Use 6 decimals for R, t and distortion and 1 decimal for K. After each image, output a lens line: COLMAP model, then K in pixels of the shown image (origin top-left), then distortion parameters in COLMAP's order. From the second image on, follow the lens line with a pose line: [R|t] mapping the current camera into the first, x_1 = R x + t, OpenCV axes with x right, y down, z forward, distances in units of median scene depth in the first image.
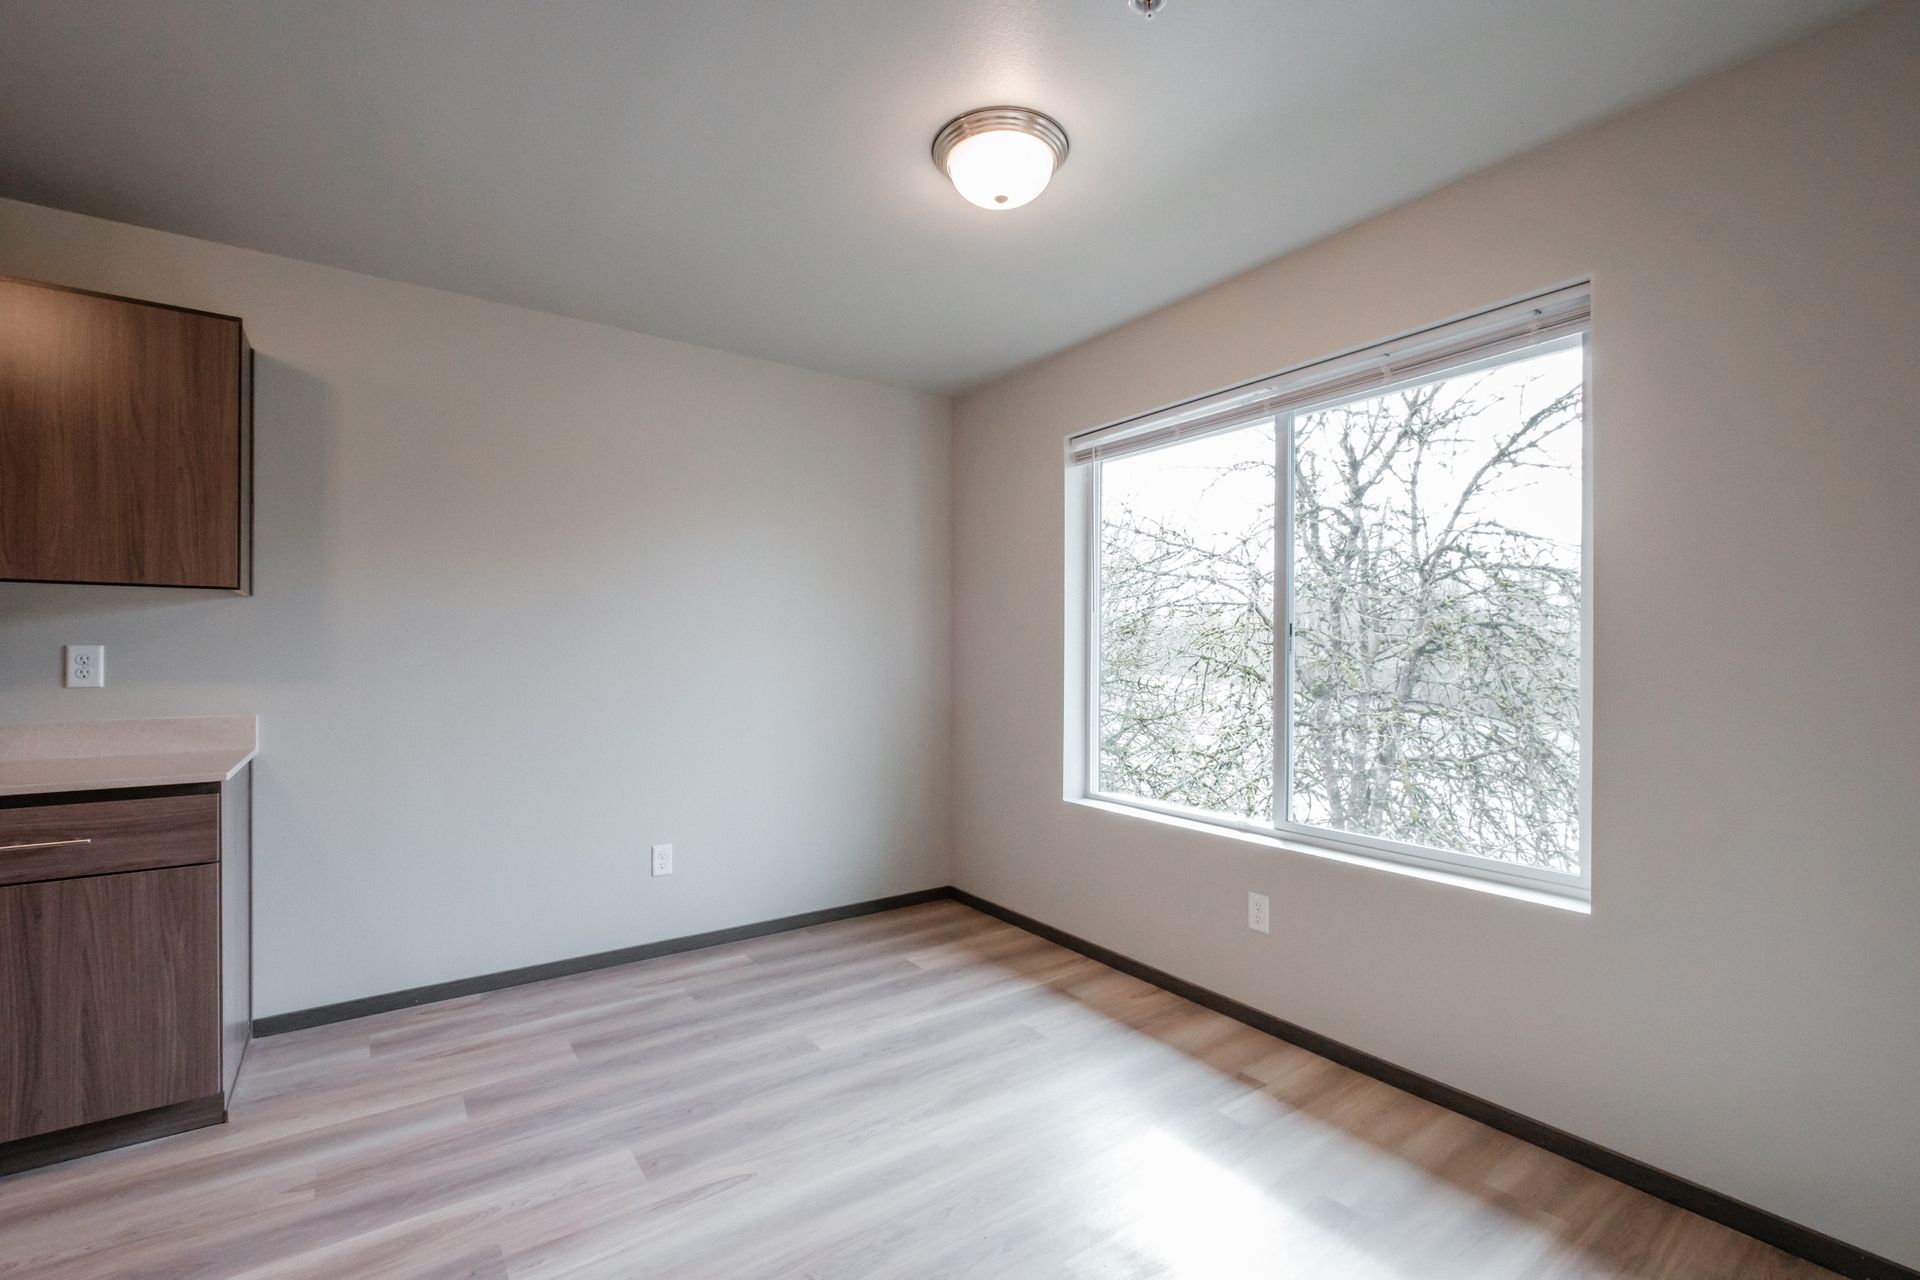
lens RADIAL K [[836.3, 0, 954.2], [0, 836.3, 655.1], [0, 0, 1]] dist [-0.001133, -0.001173]
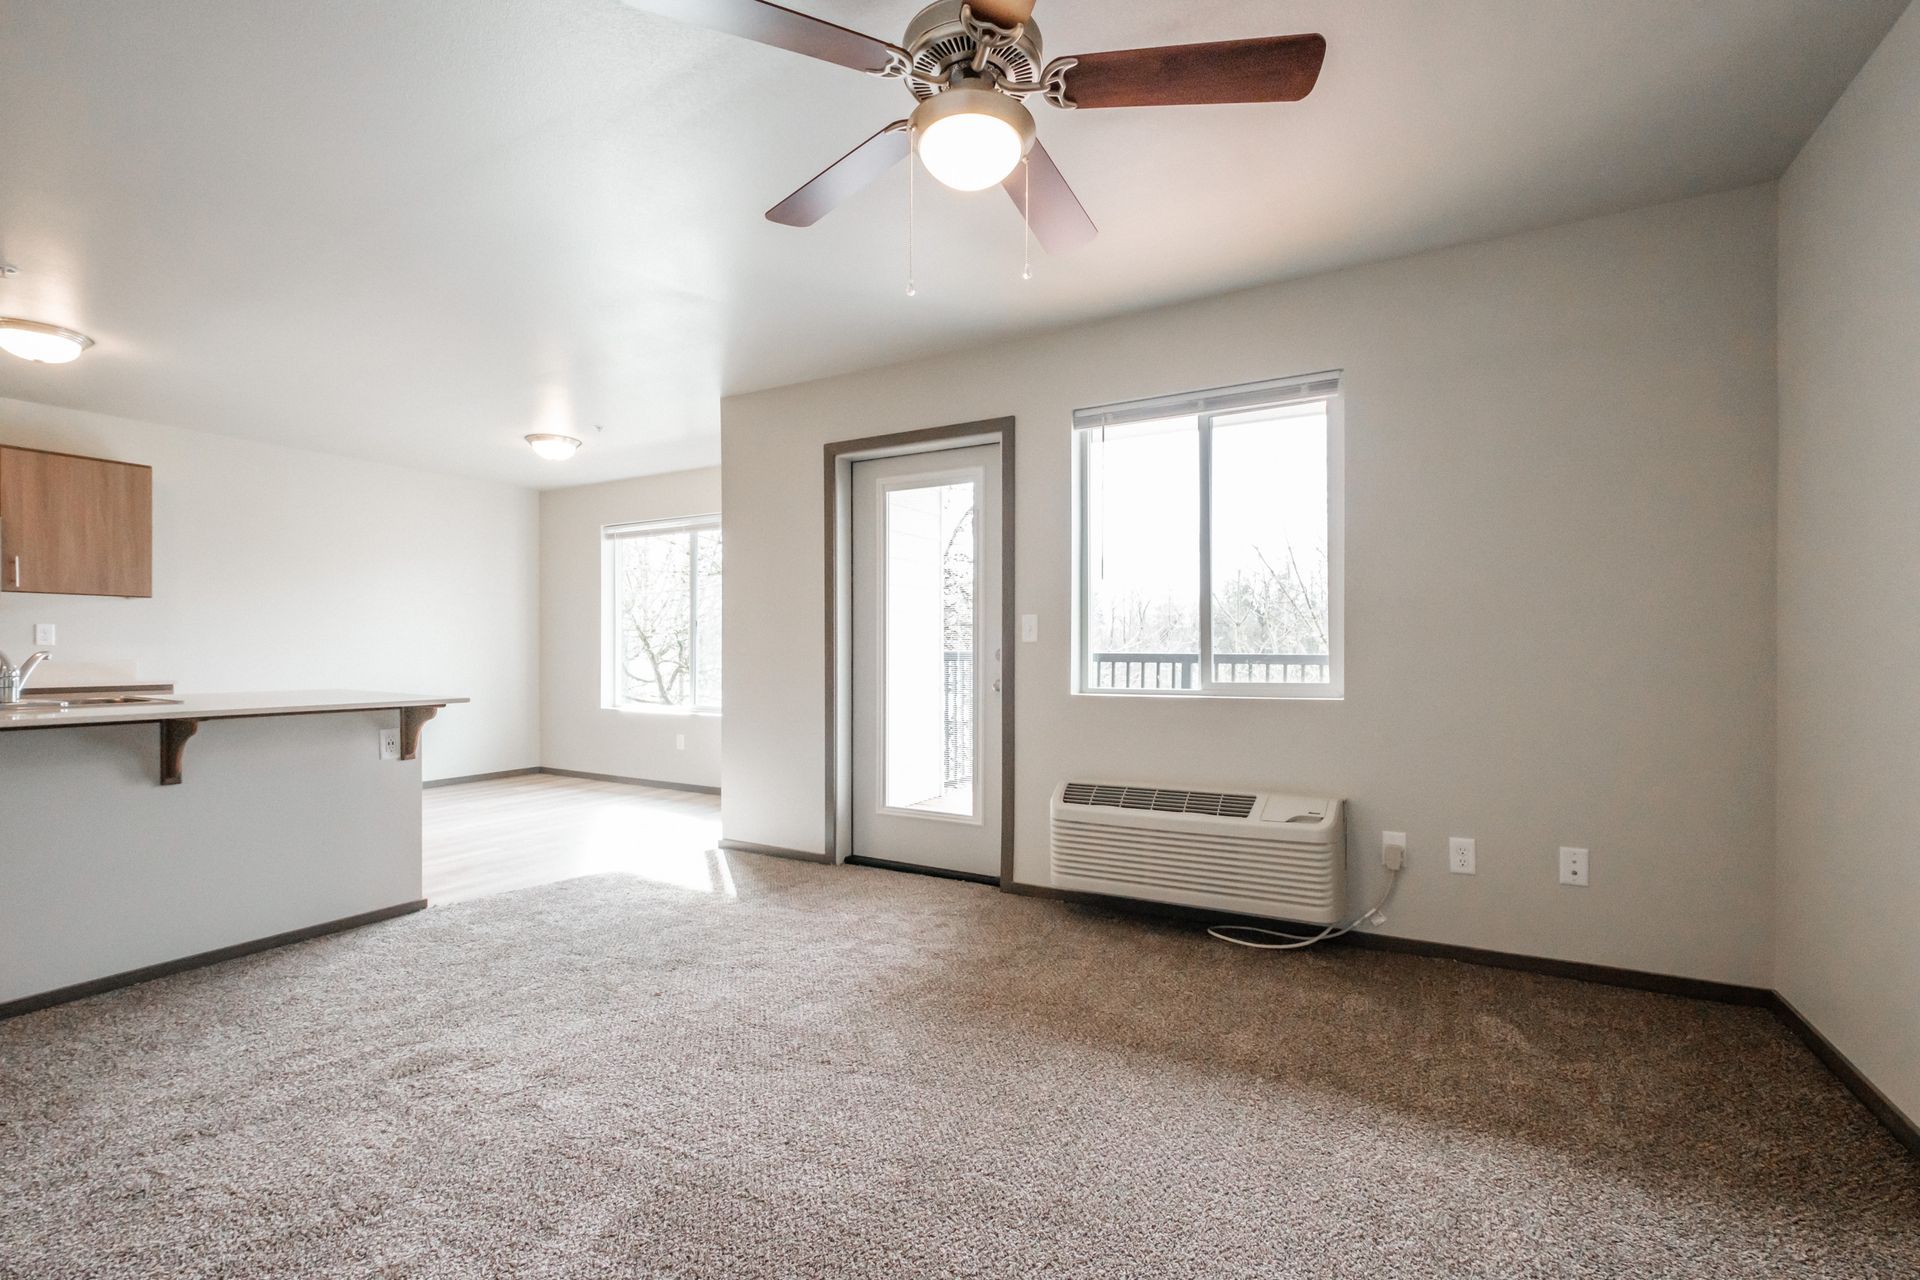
lens RADIAL K [[836.3, 0, 950.1], [0, 836.3, 653.0], [0, 0, 1]] dist [-0.001133, -0.001173]
pose [[0.907905, -0.004286, 0.419153, 0.062517], [0.003359, 0.999990, 0.002949, 0.050238], [-0.419162, -0.001270, 0.907911, -1.480631]]
